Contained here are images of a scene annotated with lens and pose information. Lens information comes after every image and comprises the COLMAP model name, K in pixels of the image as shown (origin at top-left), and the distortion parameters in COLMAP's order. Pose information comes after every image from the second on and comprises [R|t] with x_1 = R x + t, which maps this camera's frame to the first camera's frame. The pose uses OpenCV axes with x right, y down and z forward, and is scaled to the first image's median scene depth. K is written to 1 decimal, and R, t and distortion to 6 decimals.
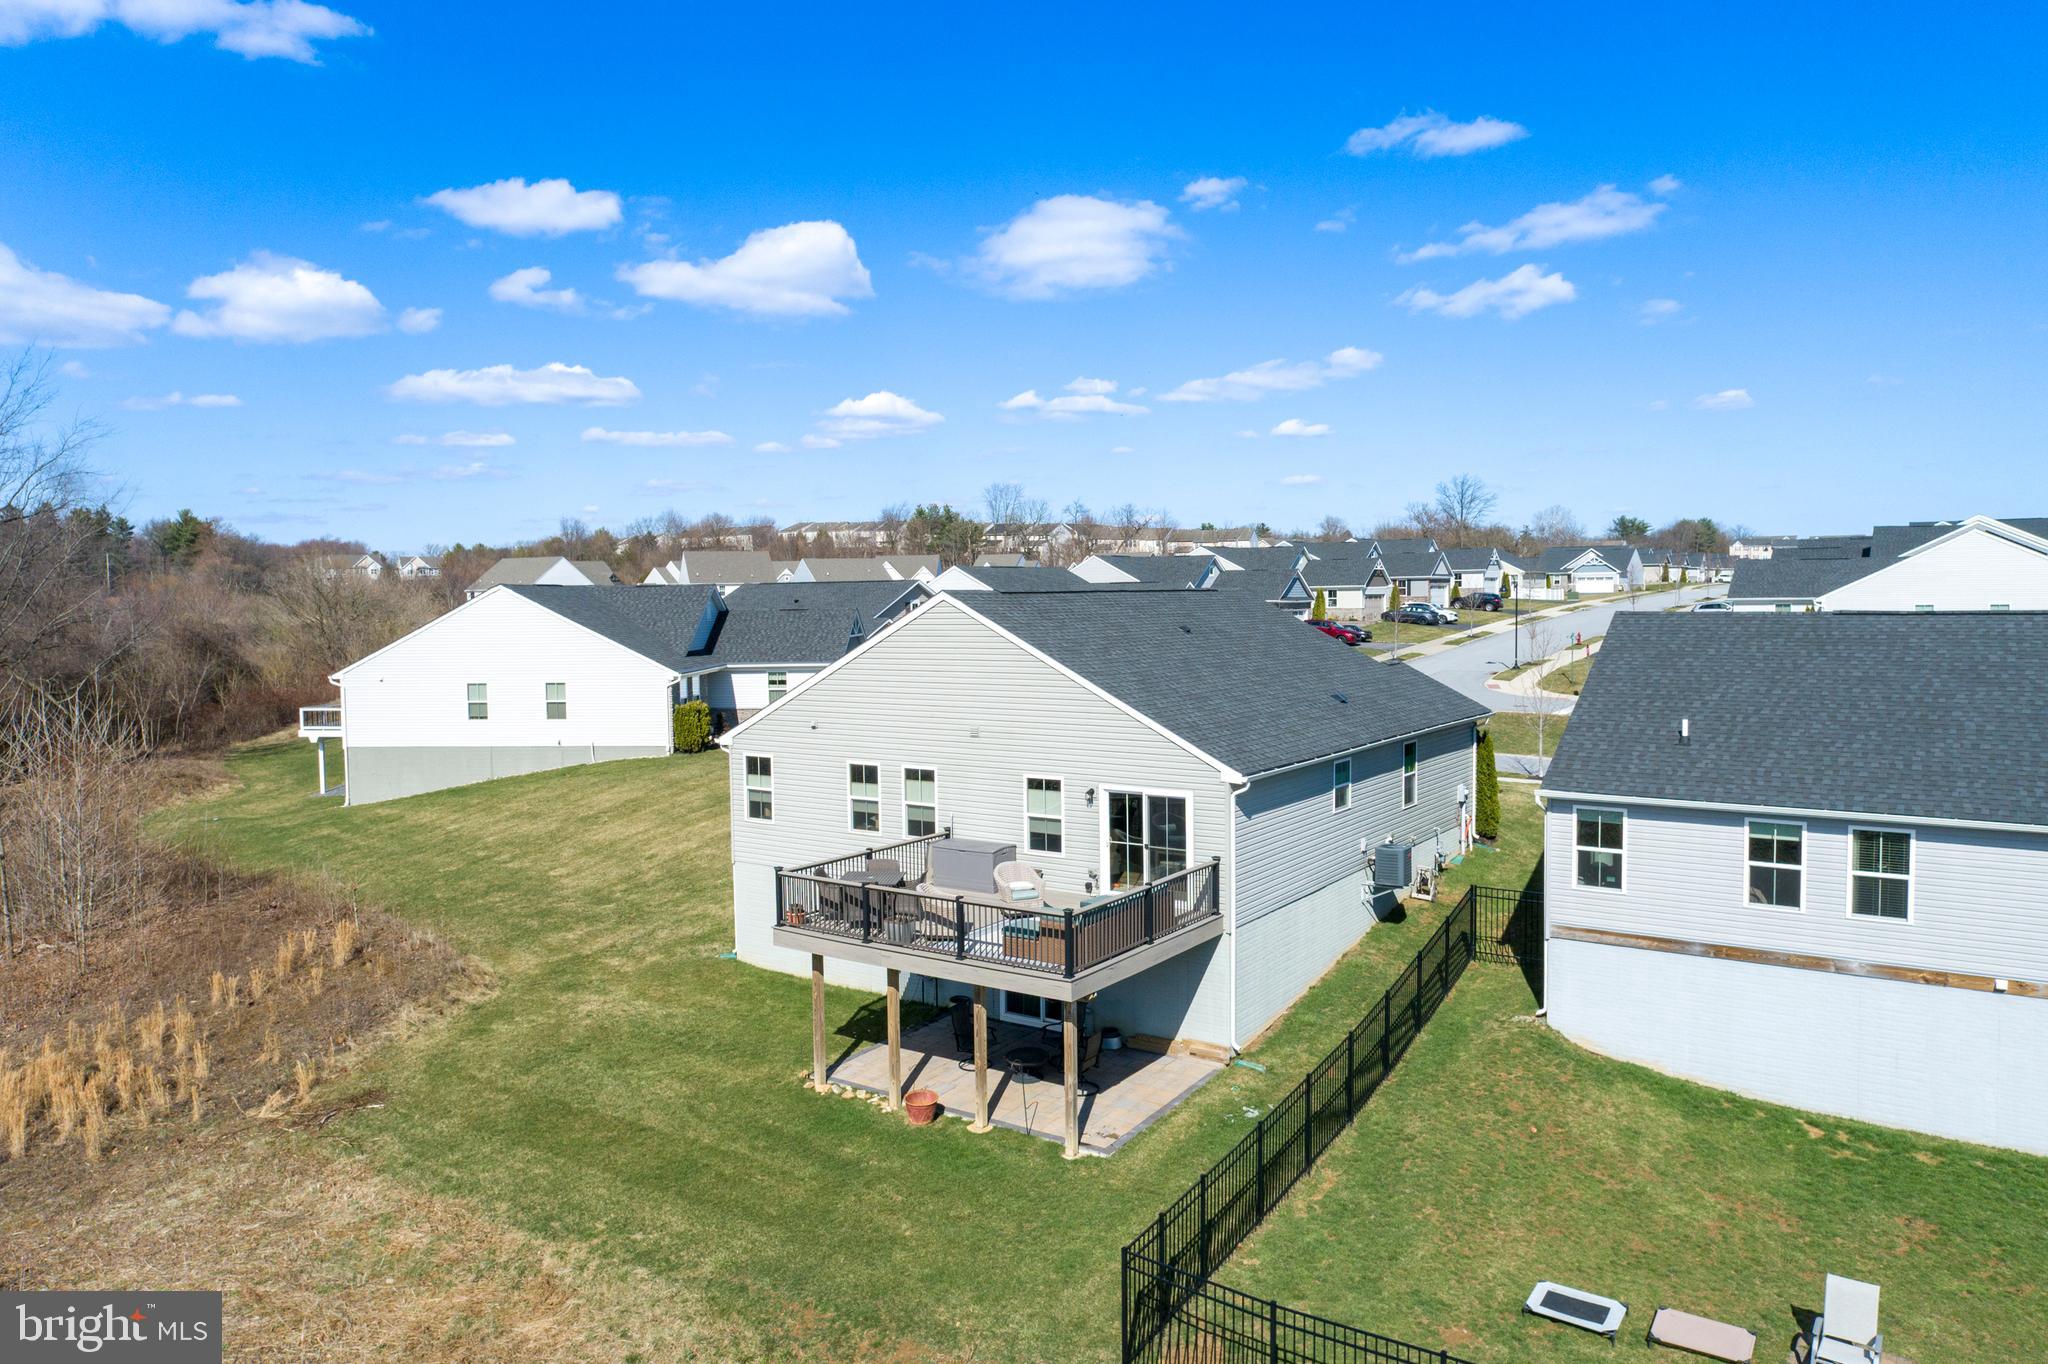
lens RADIAL K [[1387.2, 0, 1024.0], [0, 1387.2, 682.0], [0, 0, 1]] dist [-0.005573, 0.018503]
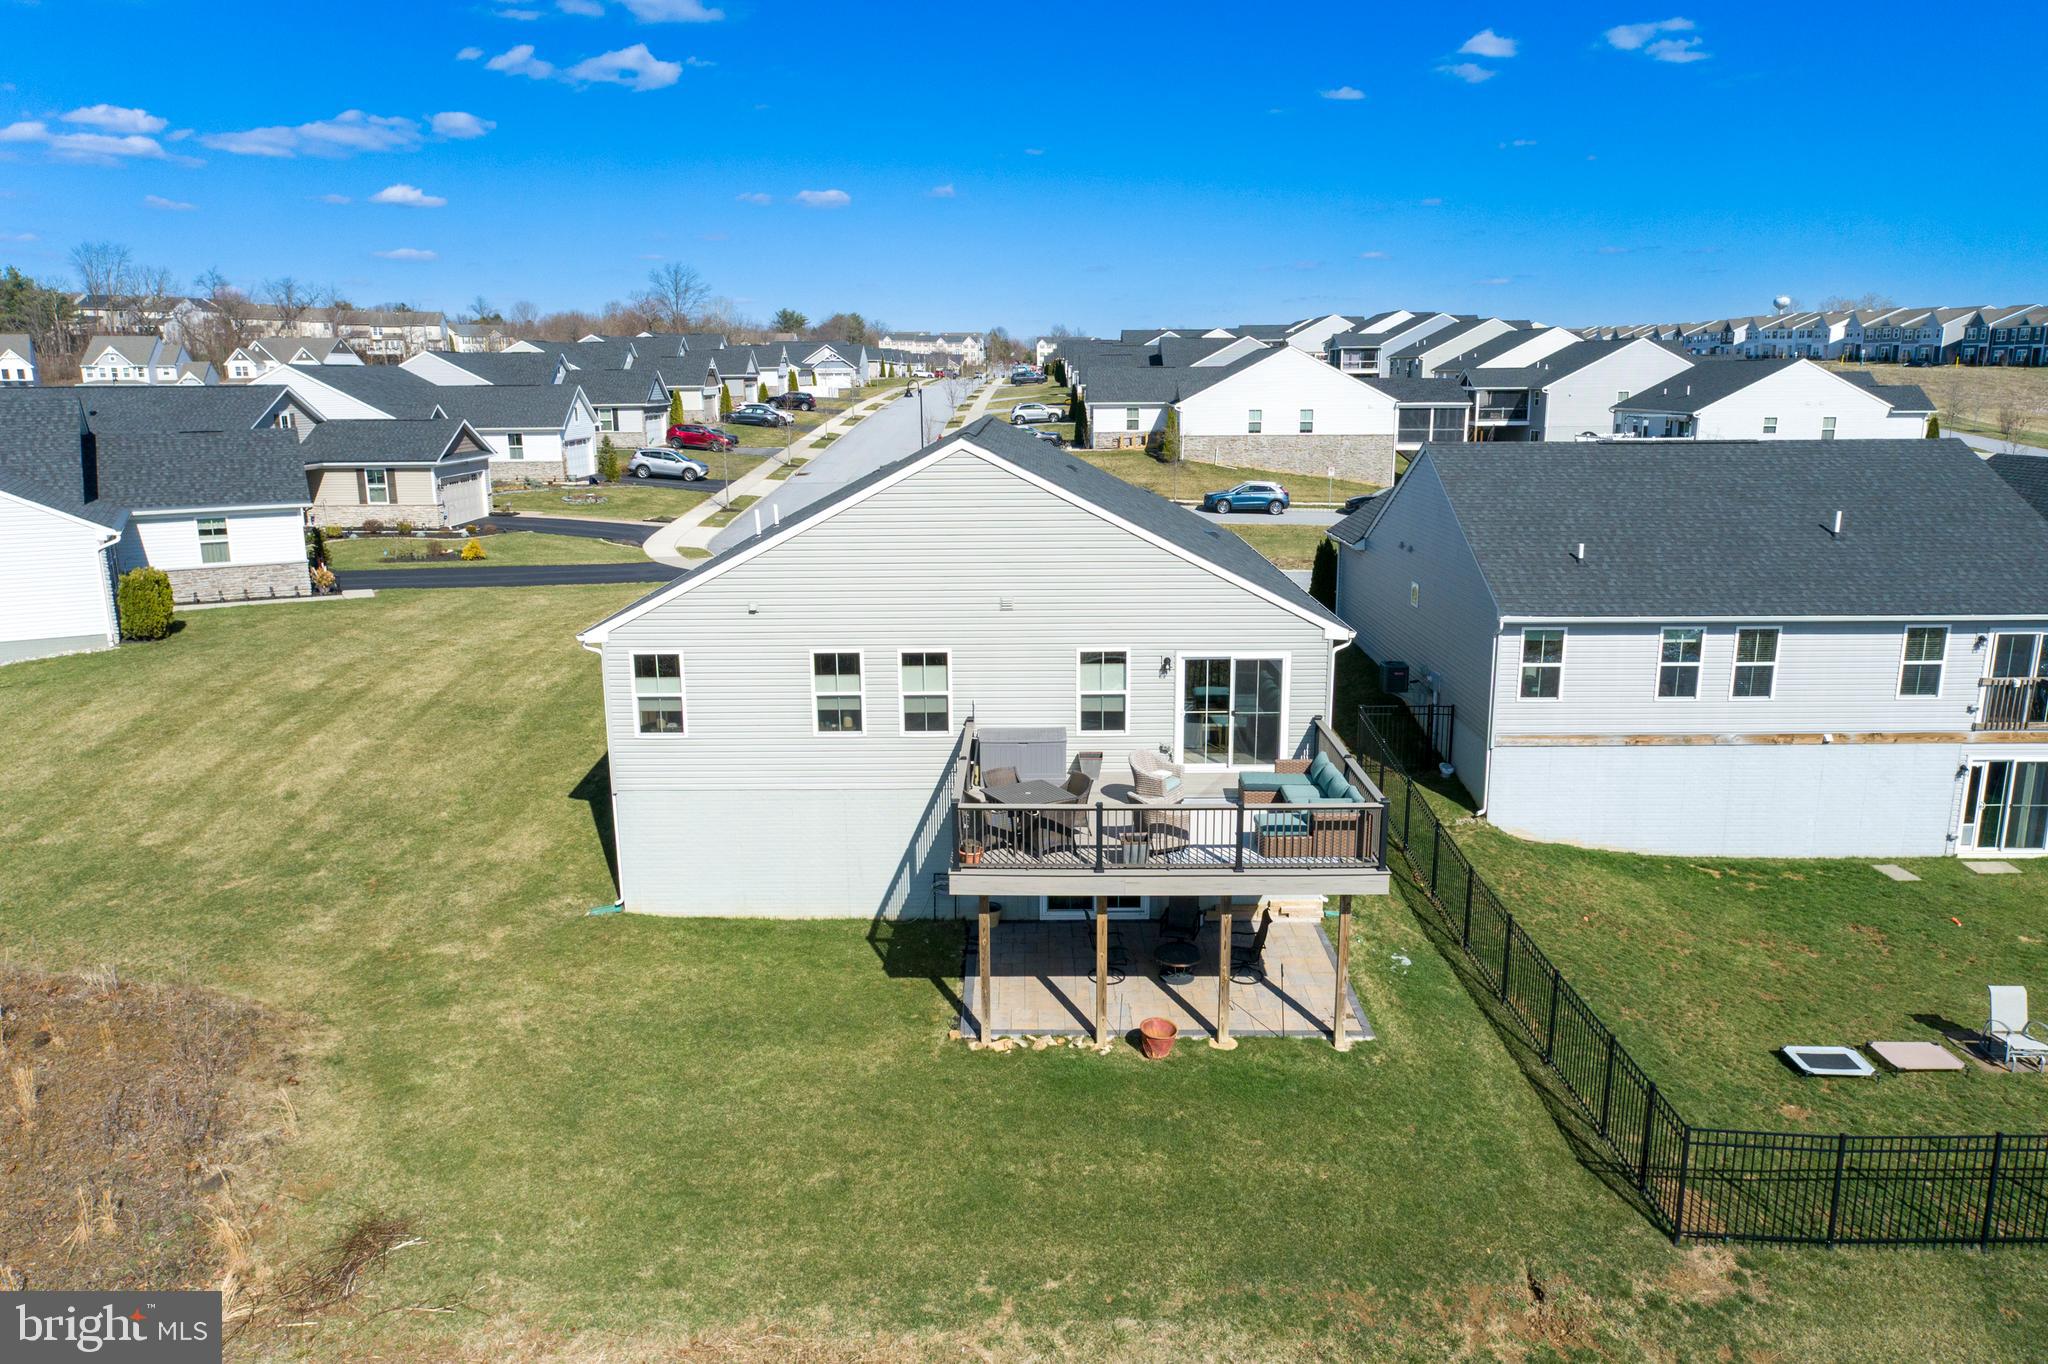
lens RADIAL K [[1387.2, 0, 1024.0], [0, 1387.2, 682.0], [0, 0, 1]] dist [-0.005573, 0.018503]
pose [[0.826844, -0.115442, 0.550456, -0.537882], [0.032177, 0.986815, 0.158622, -0.055653], [-0.561510, -0.113444, 0.819657, 0.303953]]
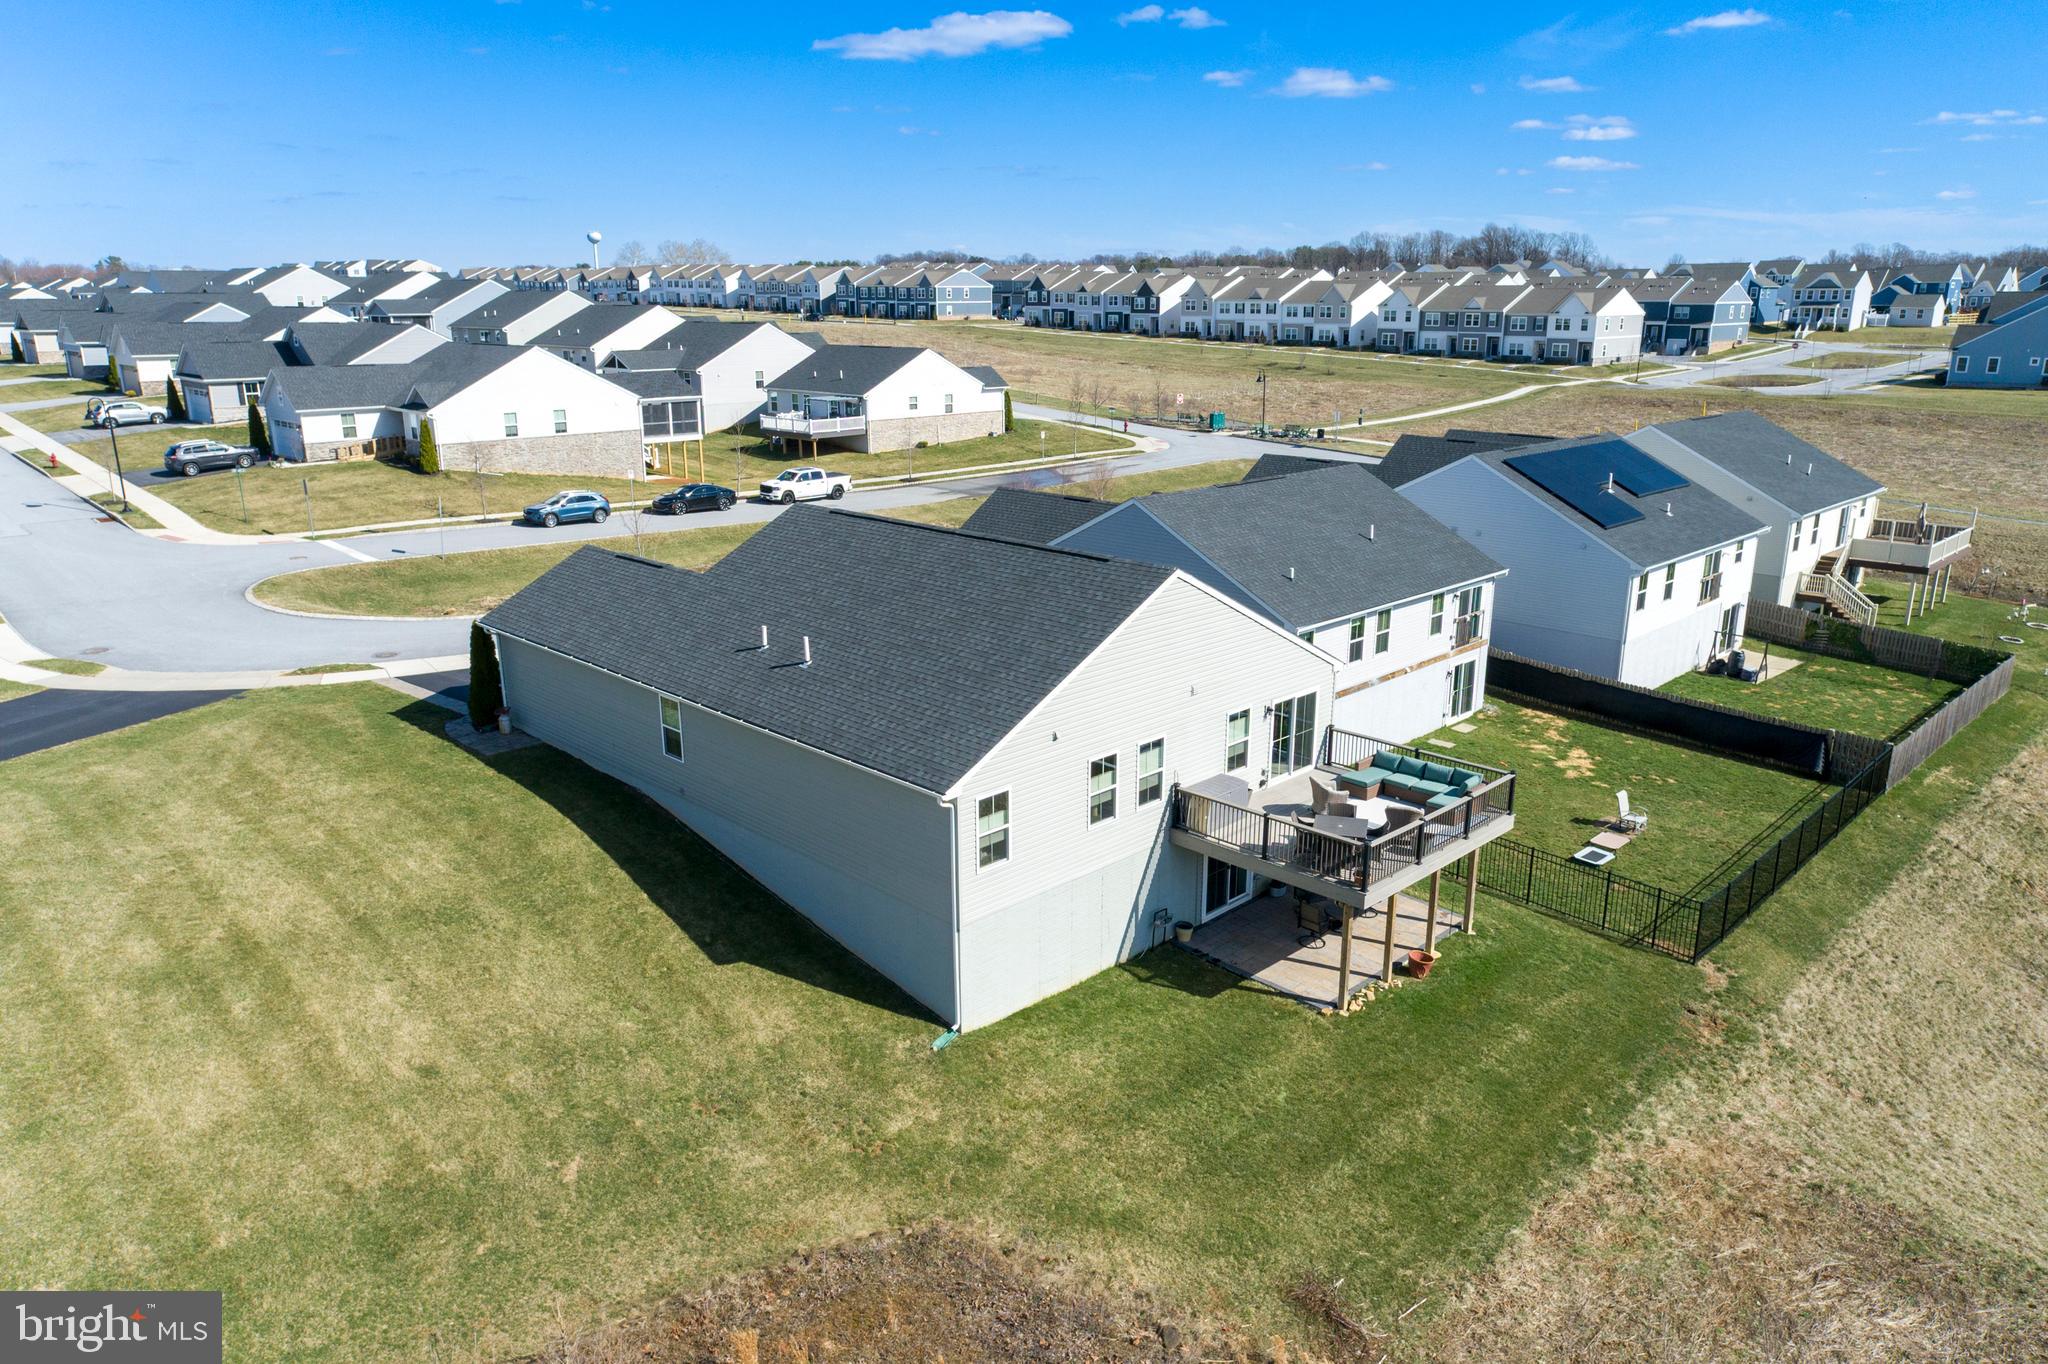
lens RADIAL K [[1387.2, 0, 1024.0], [0, 1387.2, 682.0], [0, 0, 1]] dist [-0.005573, 0.018503]
pose [[0.185524, -0.253273, 0.949438, -1.170384], [0.062069, 0.967303, 0.245910, -0.263840], [-0.980677, 0.013308, 0.195179, 0.978950]]
